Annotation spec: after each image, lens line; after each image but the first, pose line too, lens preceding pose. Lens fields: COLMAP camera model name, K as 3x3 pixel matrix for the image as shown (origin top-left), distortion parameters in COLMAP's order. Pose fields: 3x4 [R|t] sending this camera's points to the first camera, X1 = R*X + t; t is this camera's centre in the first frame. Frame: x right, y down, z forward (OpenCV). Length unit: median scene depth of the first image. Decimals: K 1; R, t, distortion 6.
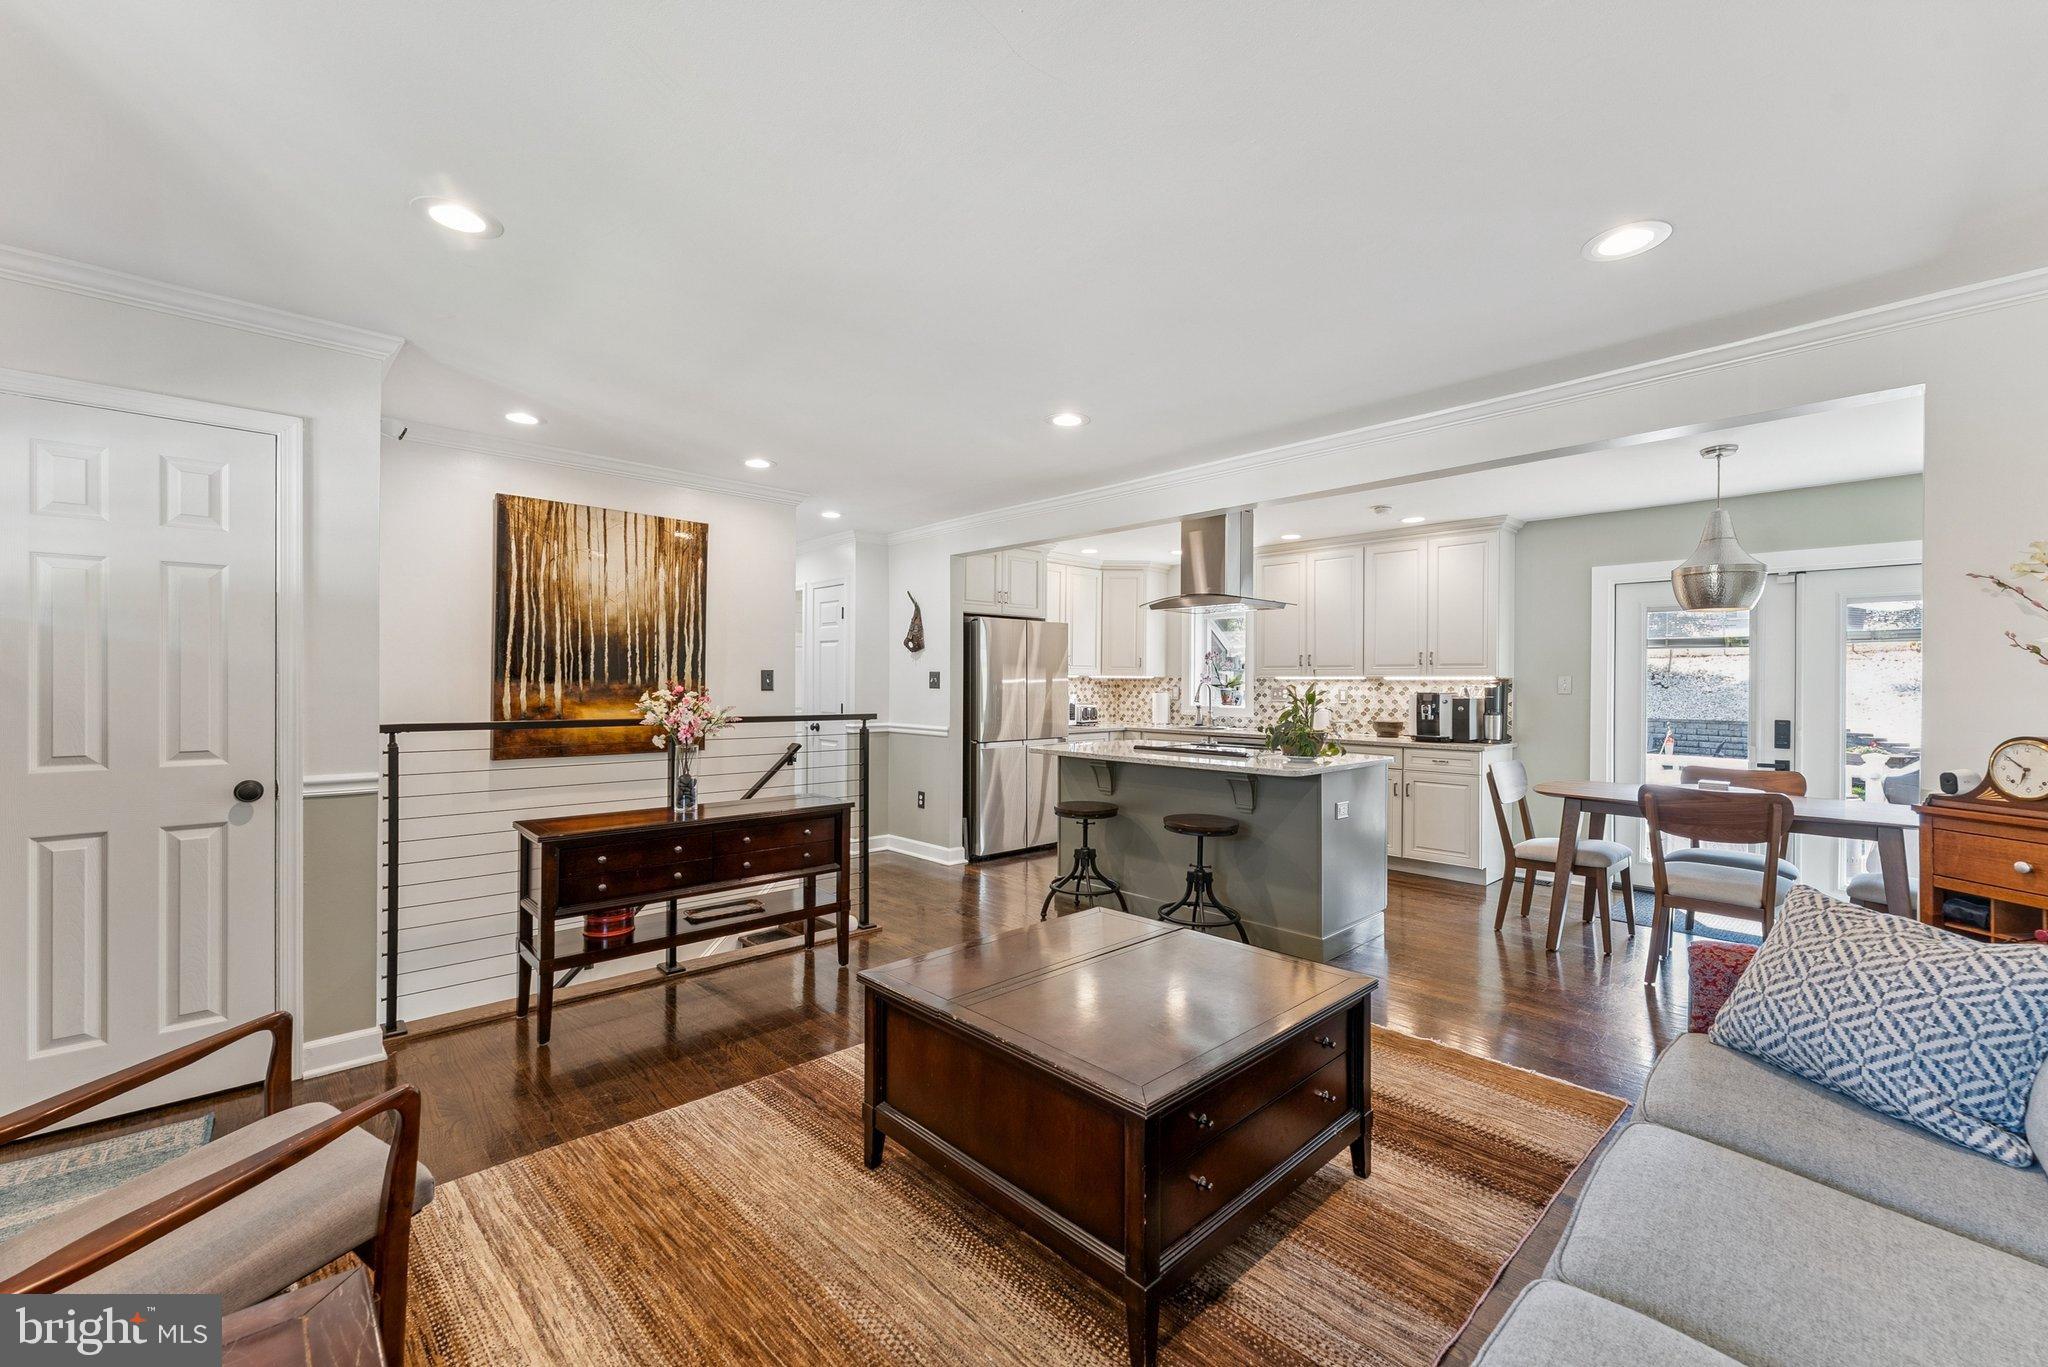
lens RADIAL K [[823.8, 0, 1021.5], [0, 823.8, 691.8], [0, 0, 1]] dist [0.001702, 0.000116]
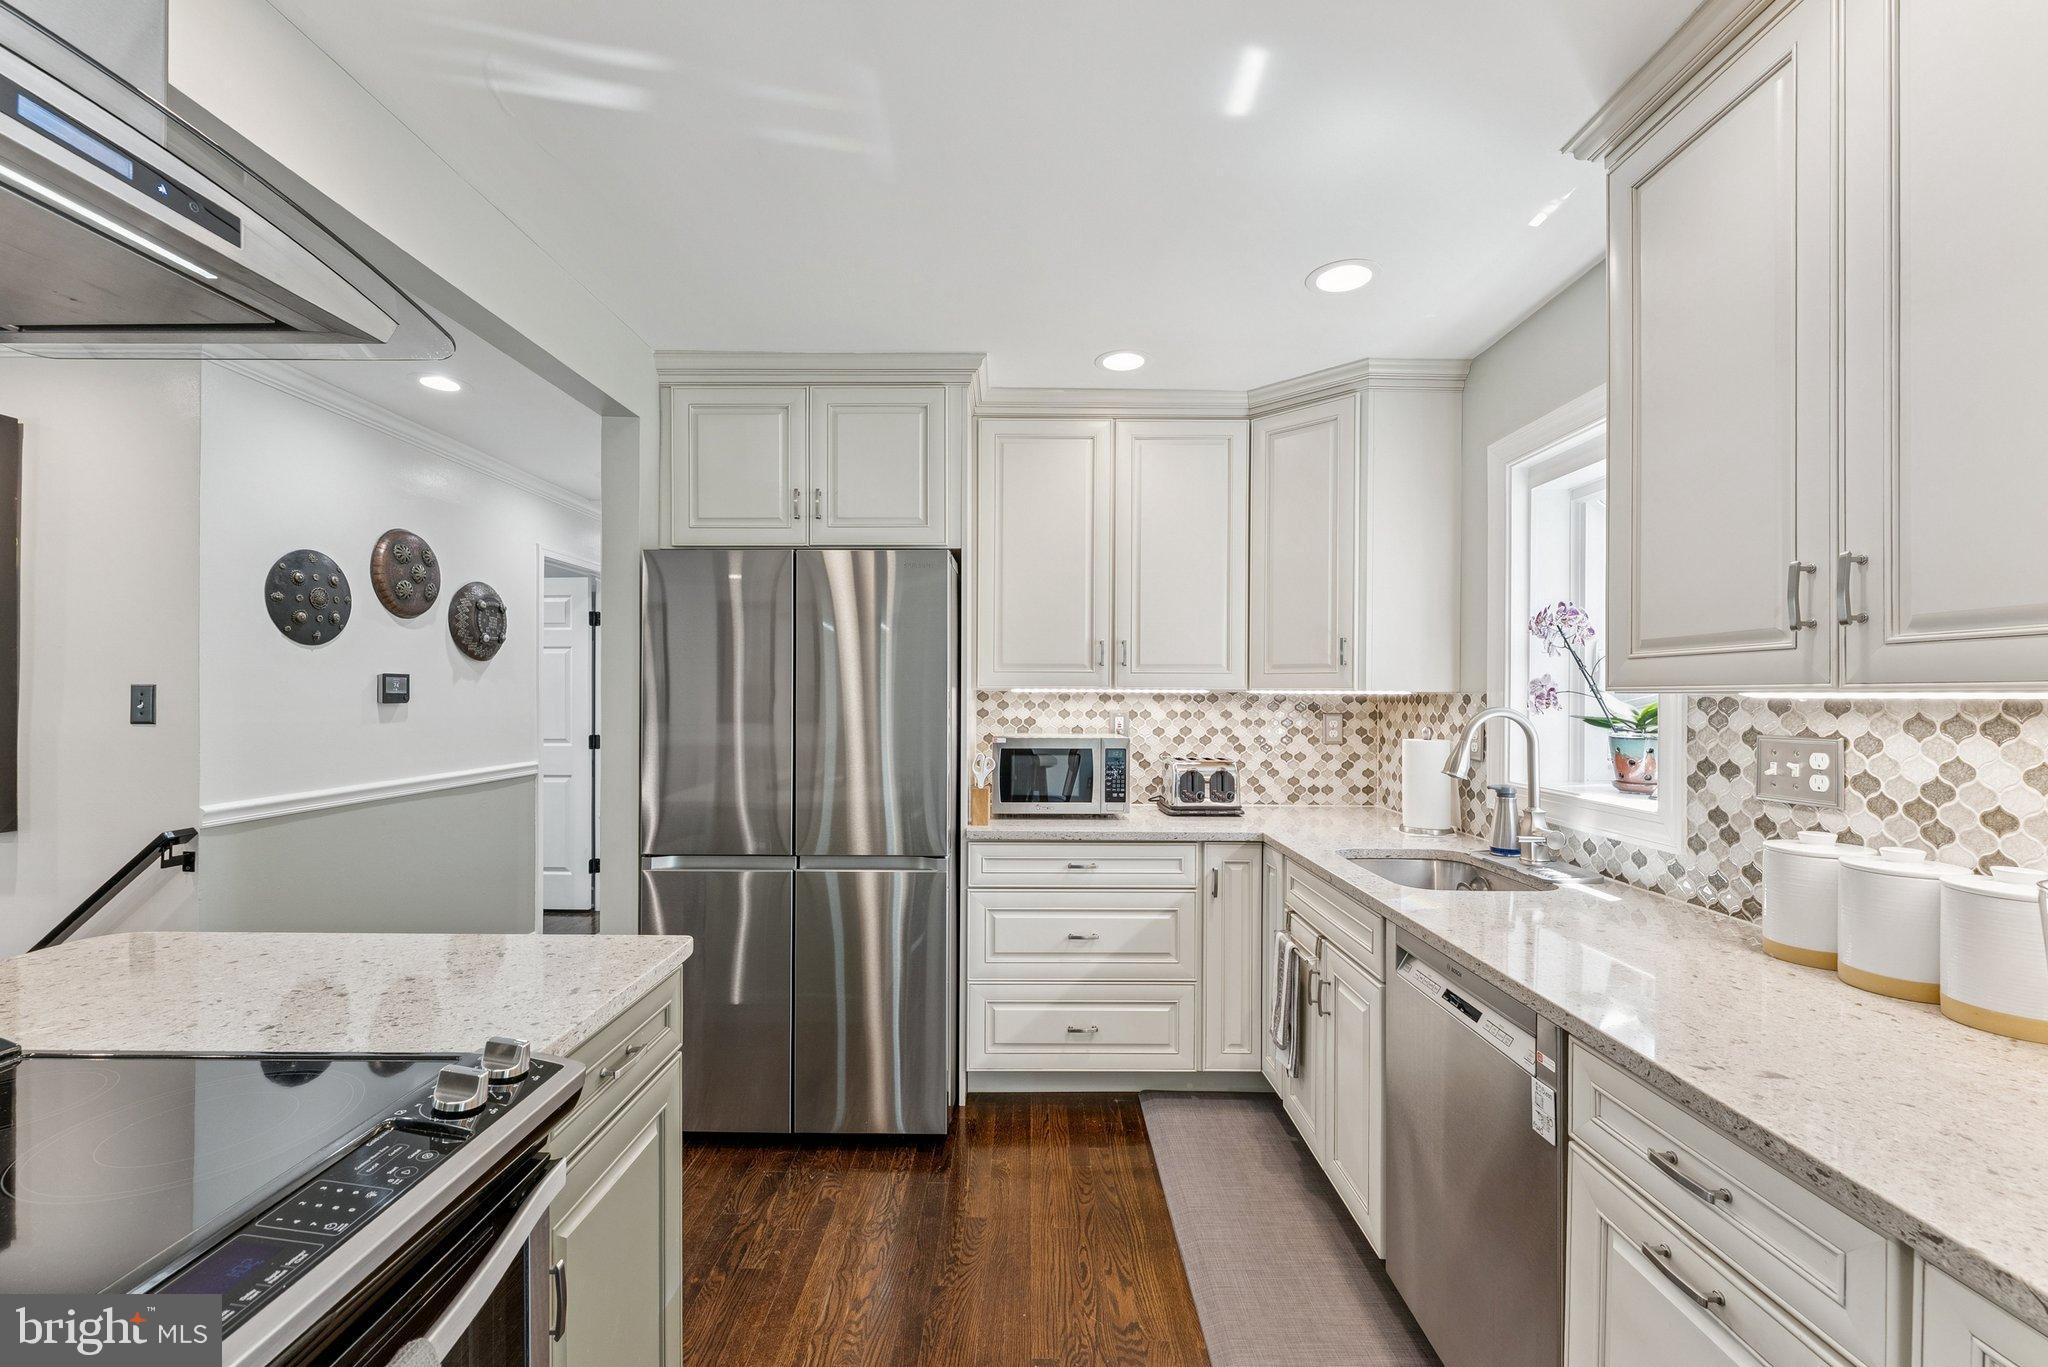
lens RADIAL K [[823.8, 0, 1021.5], [0, 823.8, 691.8], [0, 0, 1]] dist [0.001702, 0.000116]
pose [[0.725567, -0.005204, -0.688132, 0.522523], [-0.008021, 0.999840, -0.016019, -0.020947], [0.688105, 0.017142, 0.725409, 1.170170]]
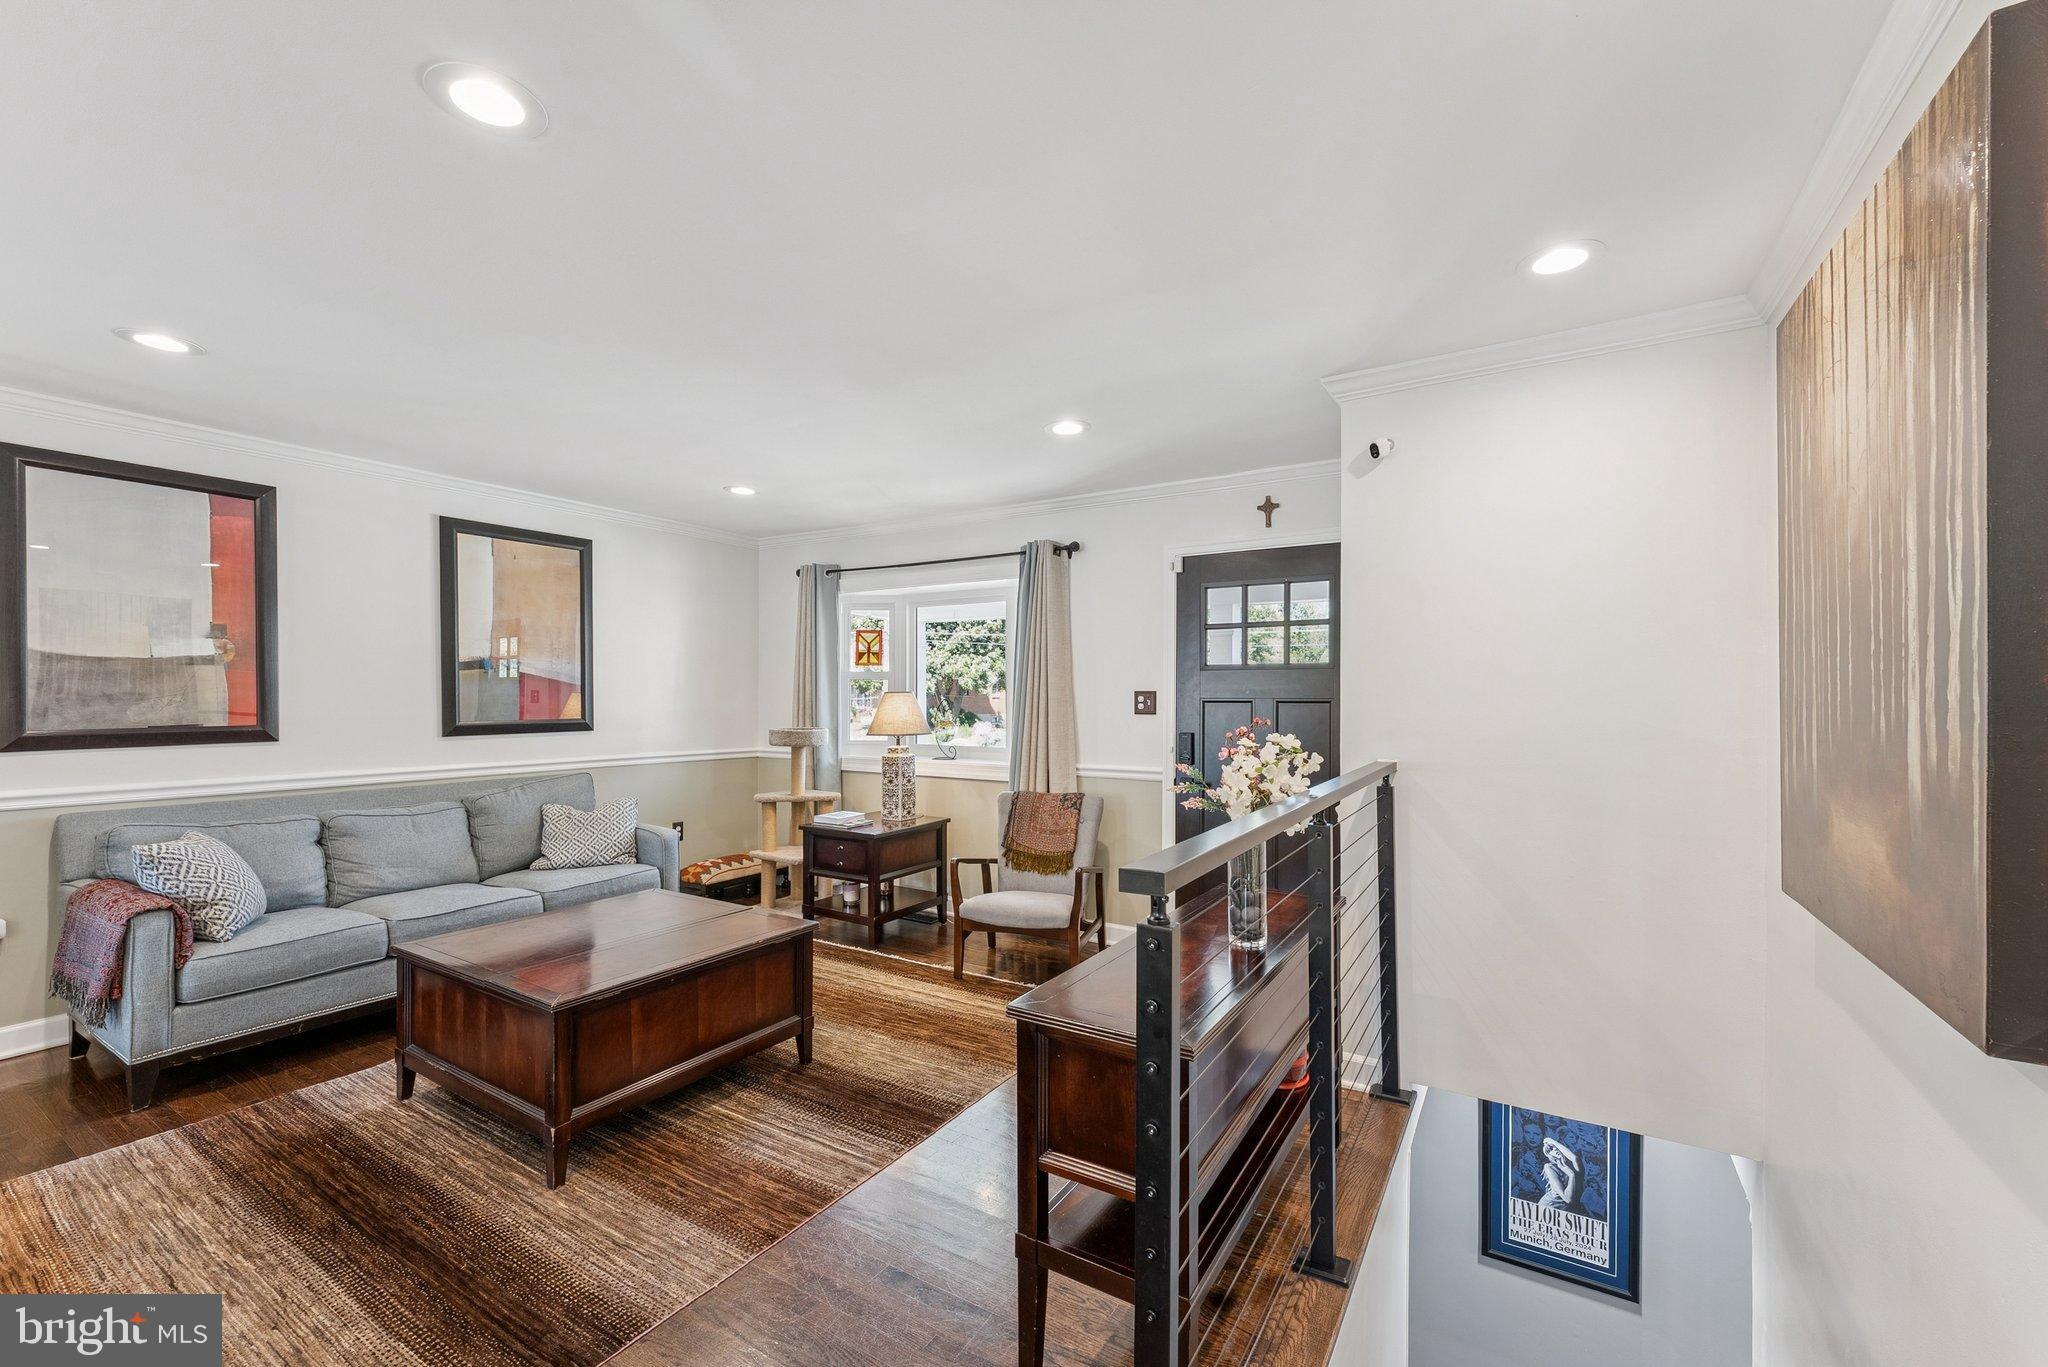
lens RADIAL K [[838.7, 0, 1015.0], [0, 838.7, 704.7], [0, 0, 1]] dist [-0.000402, 0.000157]
pose [[-0.965531, -0.004605, -0.260247, -0.075908], [-0.009573, 0.999795, 0.017829, -0.026720], [0.260111, 0.019705, -0.965378, 1.258545]]
